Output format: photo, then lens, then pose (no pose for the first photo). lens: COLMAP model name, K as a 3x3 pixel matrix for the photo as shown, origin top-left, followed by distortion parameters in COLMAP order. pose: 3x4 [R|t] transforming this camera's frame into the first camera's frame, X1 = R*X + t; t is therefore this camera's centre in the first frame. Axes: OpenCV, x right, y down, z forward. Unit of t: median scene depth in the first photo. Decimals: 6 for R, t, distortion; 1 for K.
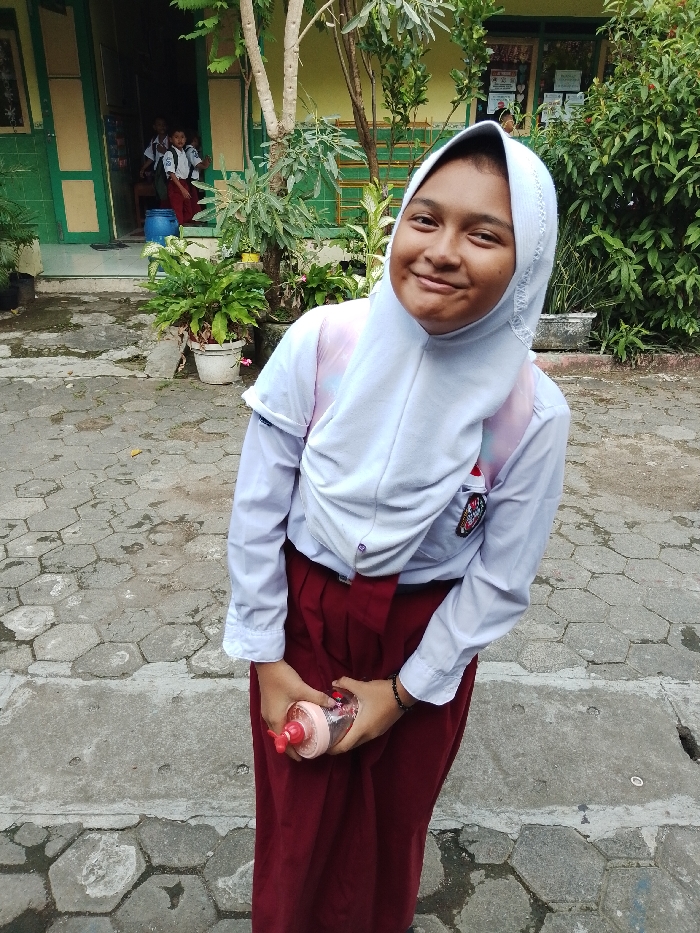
lens RADIAL K [[697.0, 0, 348.7], [0, 697.0, 465.8], [0, 0, 1]] dist [-0.006243, -0.036546]
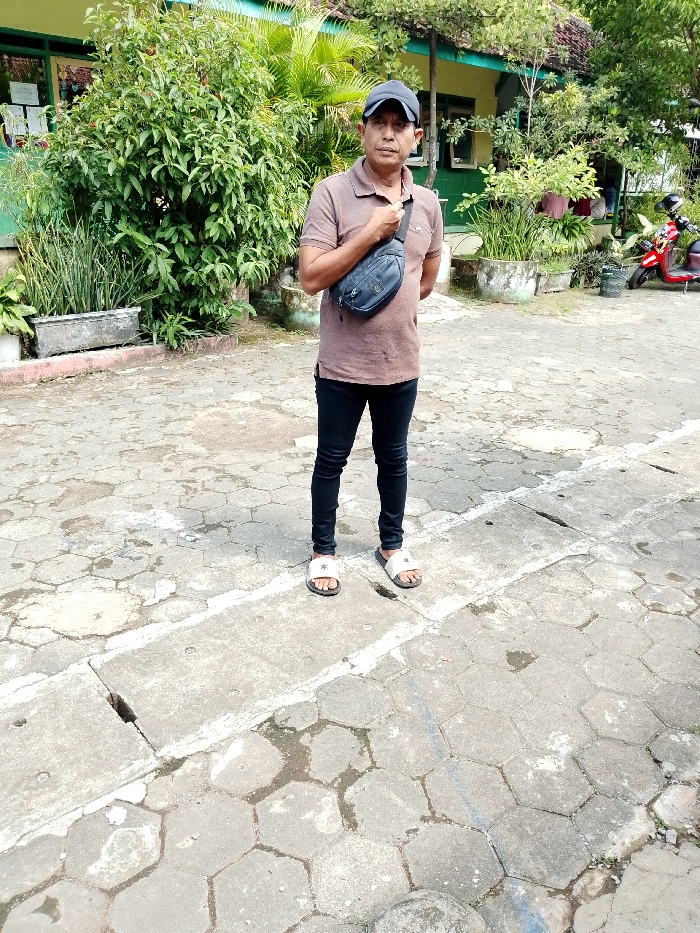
lens RADIAL K [[697.0, 0, 351.5], [0, 697.0, 469.7], [0, 0, 1]] dist [-0.006243, -0.036546]
pose [[0.747925, -0.229637, 0.622796, -0.132567], [0.247316, 0.967101, 0.059583, 0.039796], [-0.615990, 0.109463, 0.780112, 0.001505]]
